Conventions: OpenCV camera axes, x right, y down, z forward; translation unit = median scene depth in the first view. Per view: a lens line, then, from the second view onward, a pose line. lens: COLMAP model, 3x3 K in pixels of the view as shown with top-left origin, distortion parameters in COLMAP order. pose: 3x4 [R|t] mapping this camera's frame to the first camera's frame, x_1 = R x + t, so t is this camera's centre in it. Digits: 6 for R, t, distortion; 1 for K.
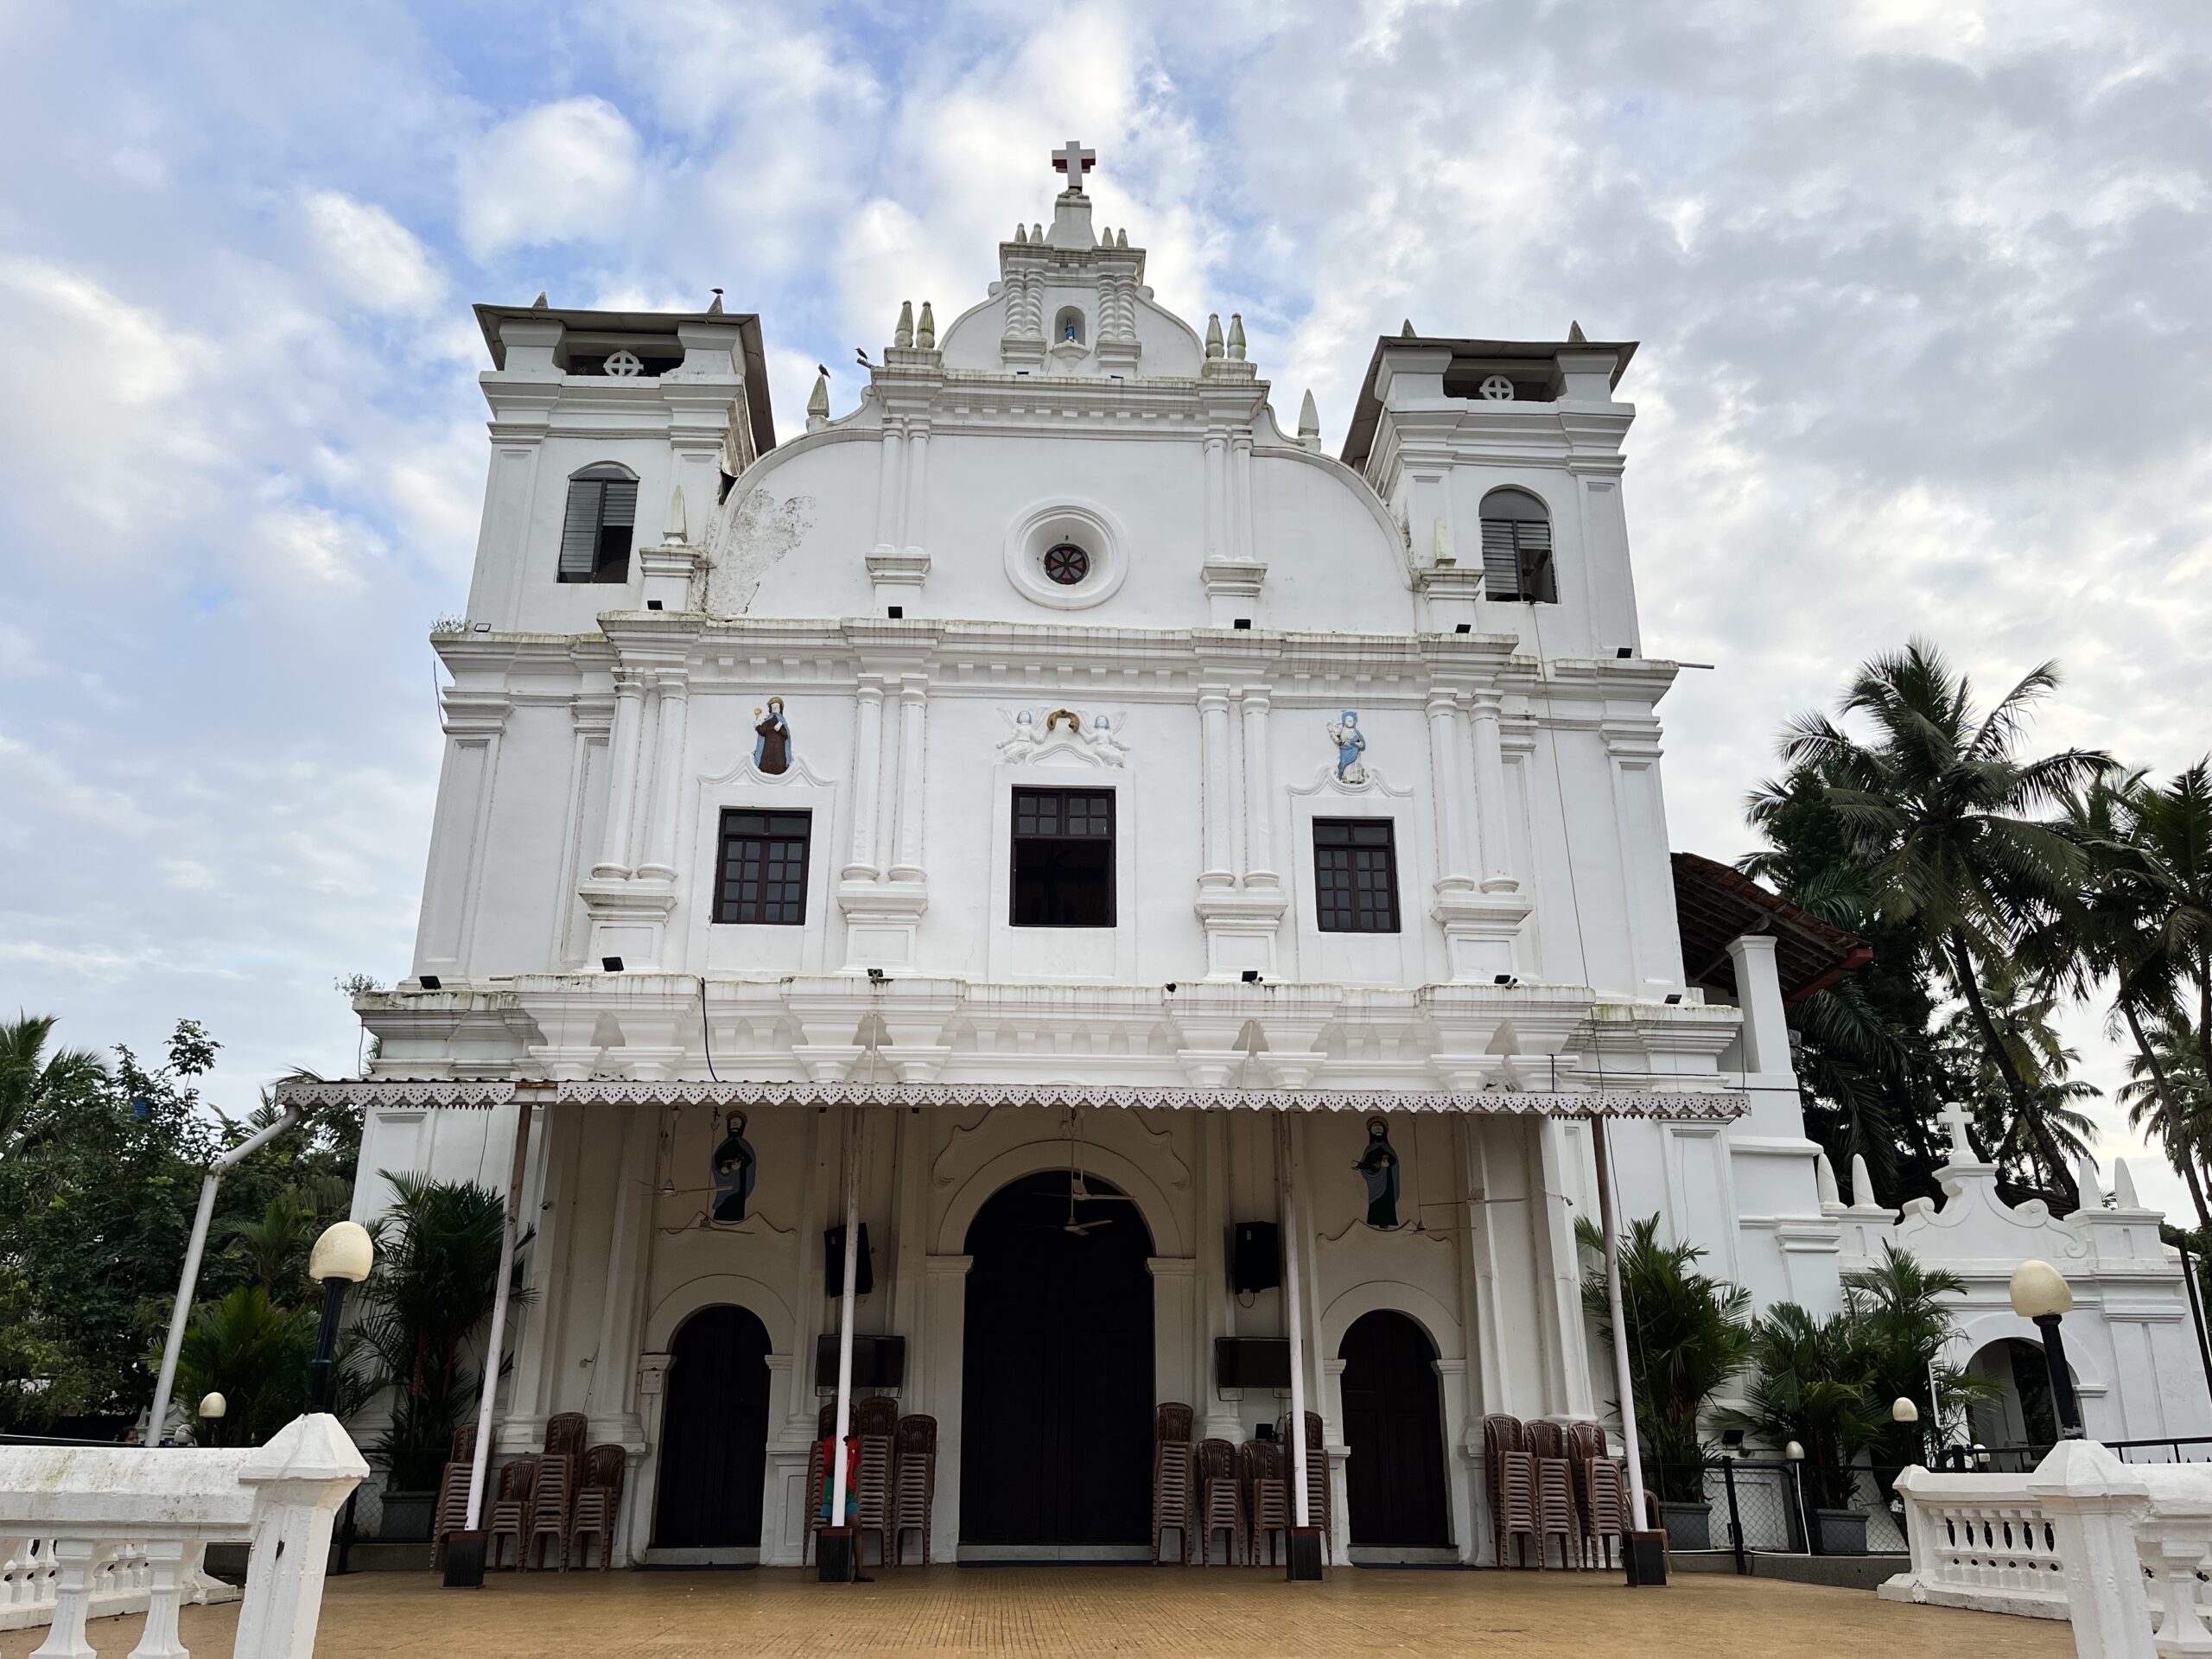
lens RADIAL K [[1689.2, 0, 1097.8], [0, 1689.2, 824.3], [0, 0, 1]] dist [0.084521, -0.131363]
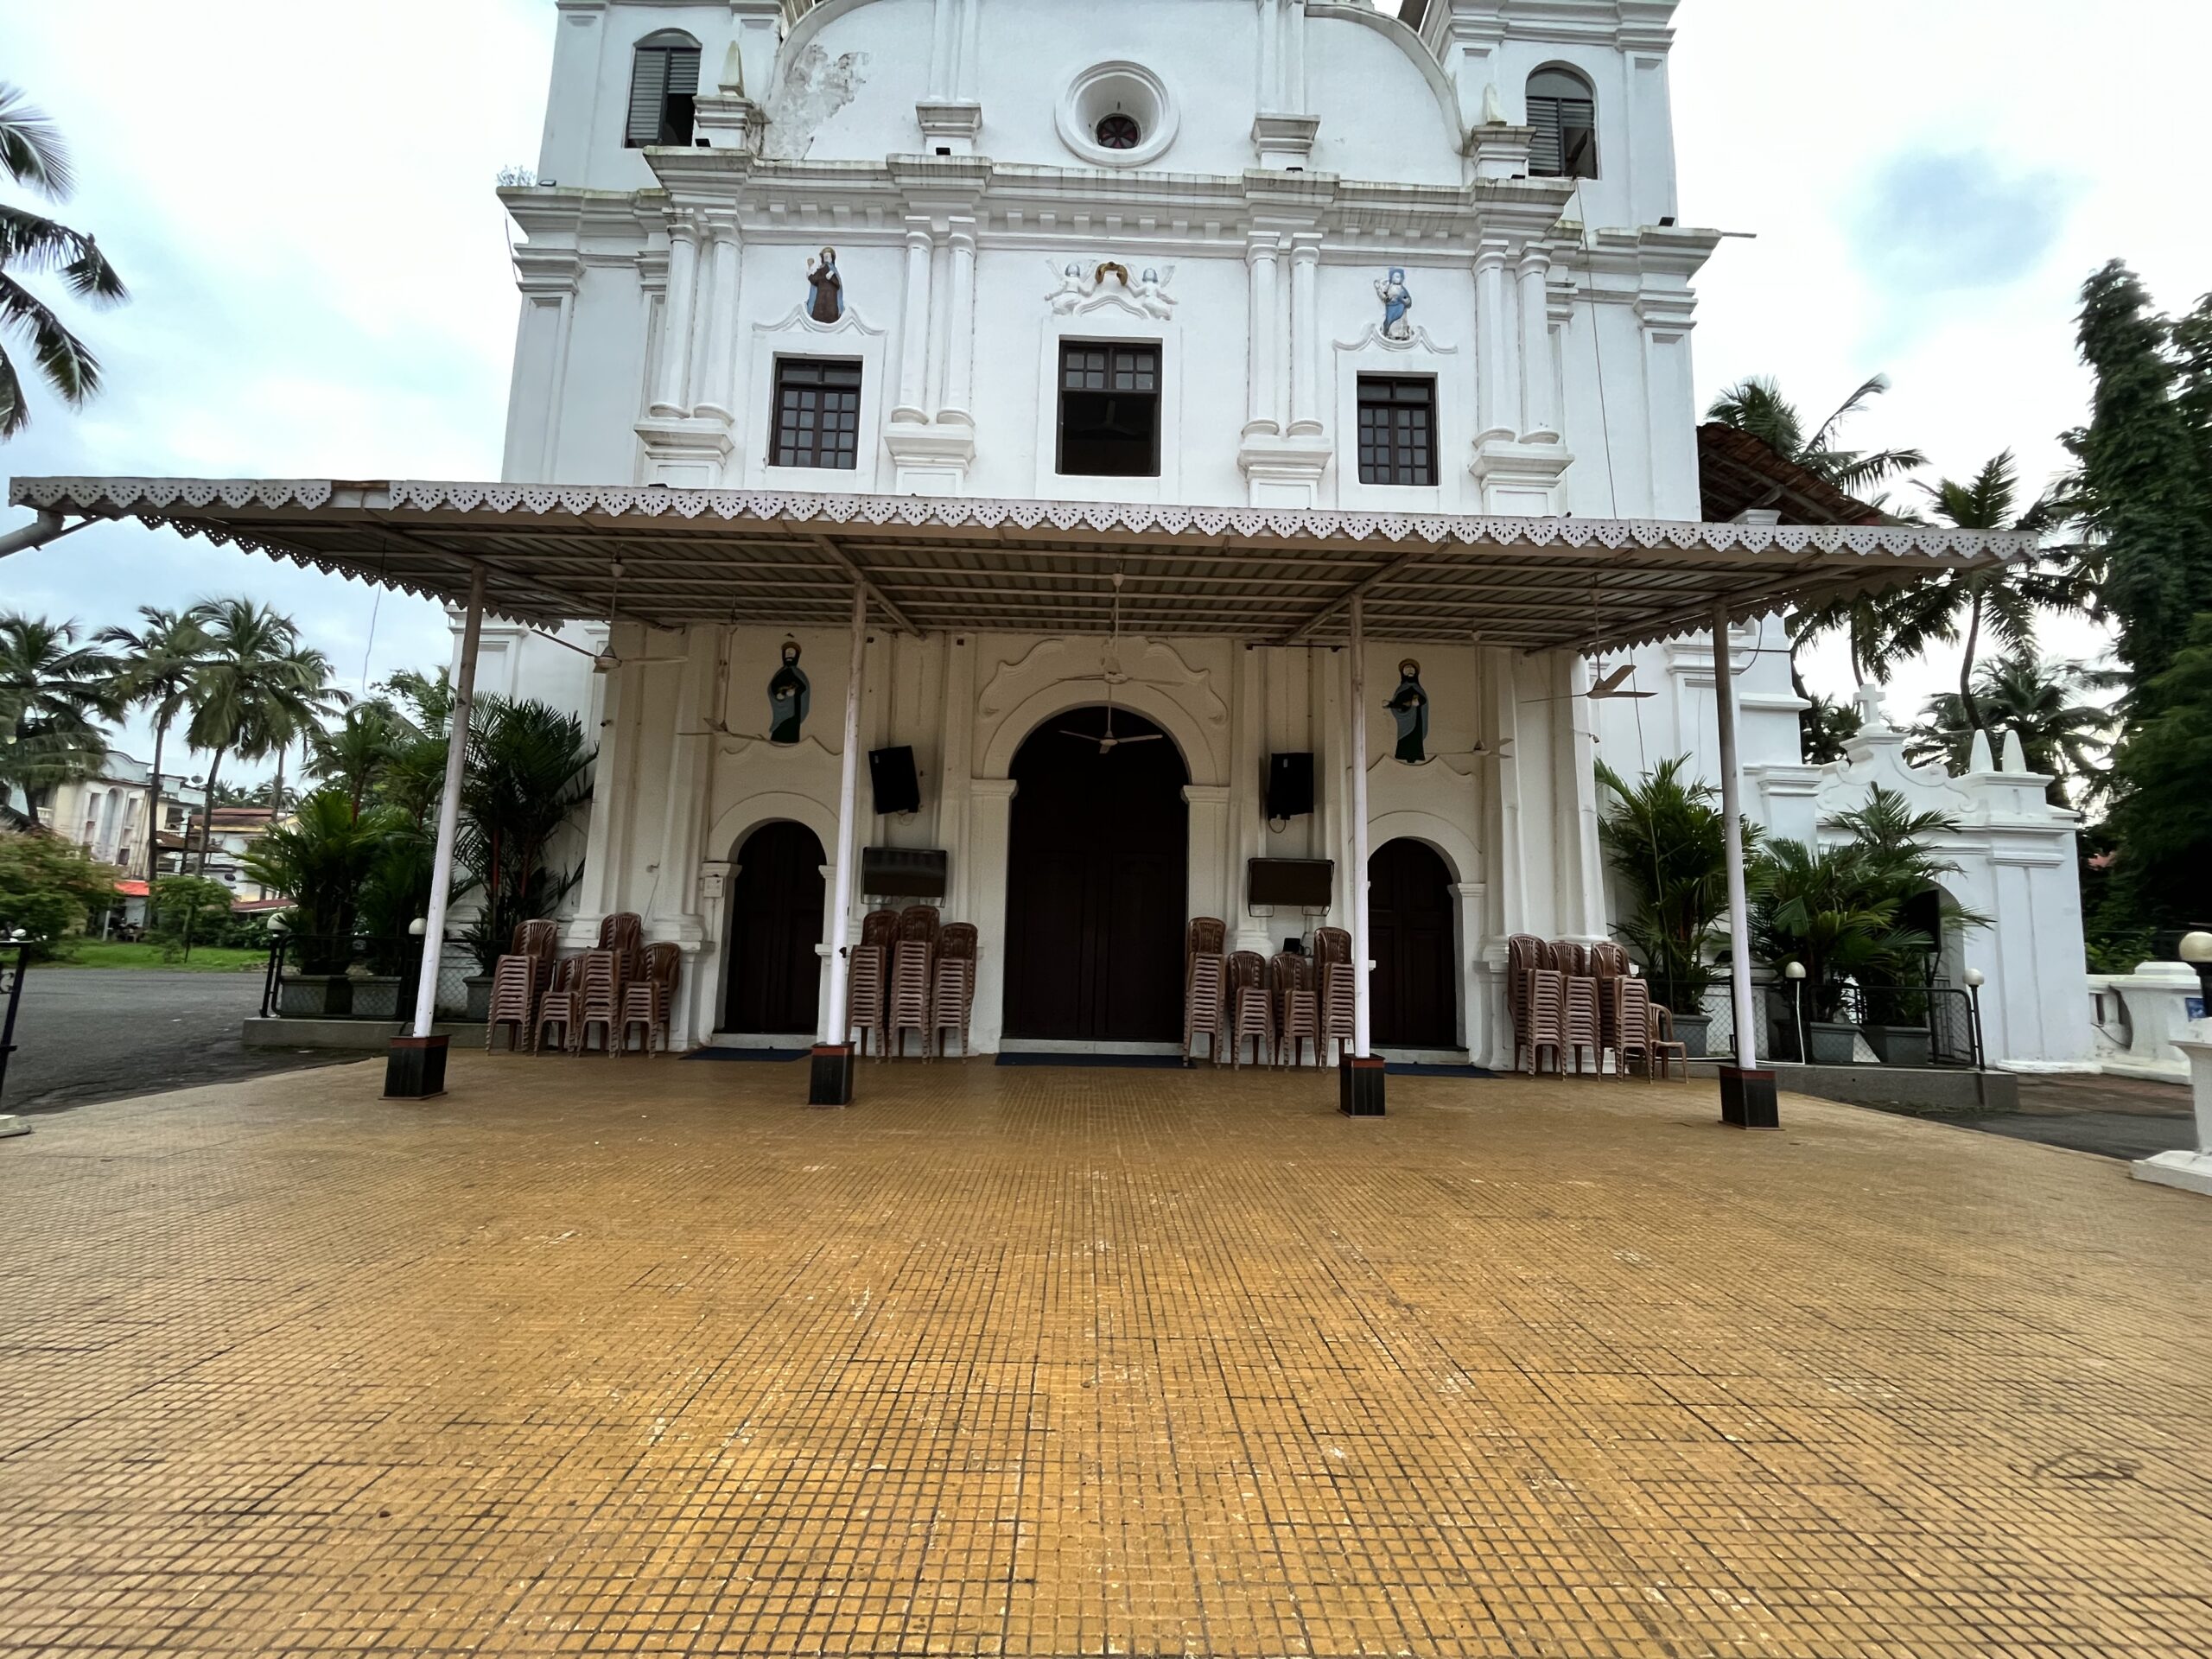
lens RADIAL K [[903.9, 0, 1106.2], [0, 903.9, 819.8], [0, 0, 1]] dist [-0.001984, -0.000155]
pose [[0.999200, 0.018694, -0.035364, 0.001546], [-0.010068, 0.973146, 0.229967, 0.133281], [0.038713, -0.229427, 0.972556, 0.407249]]
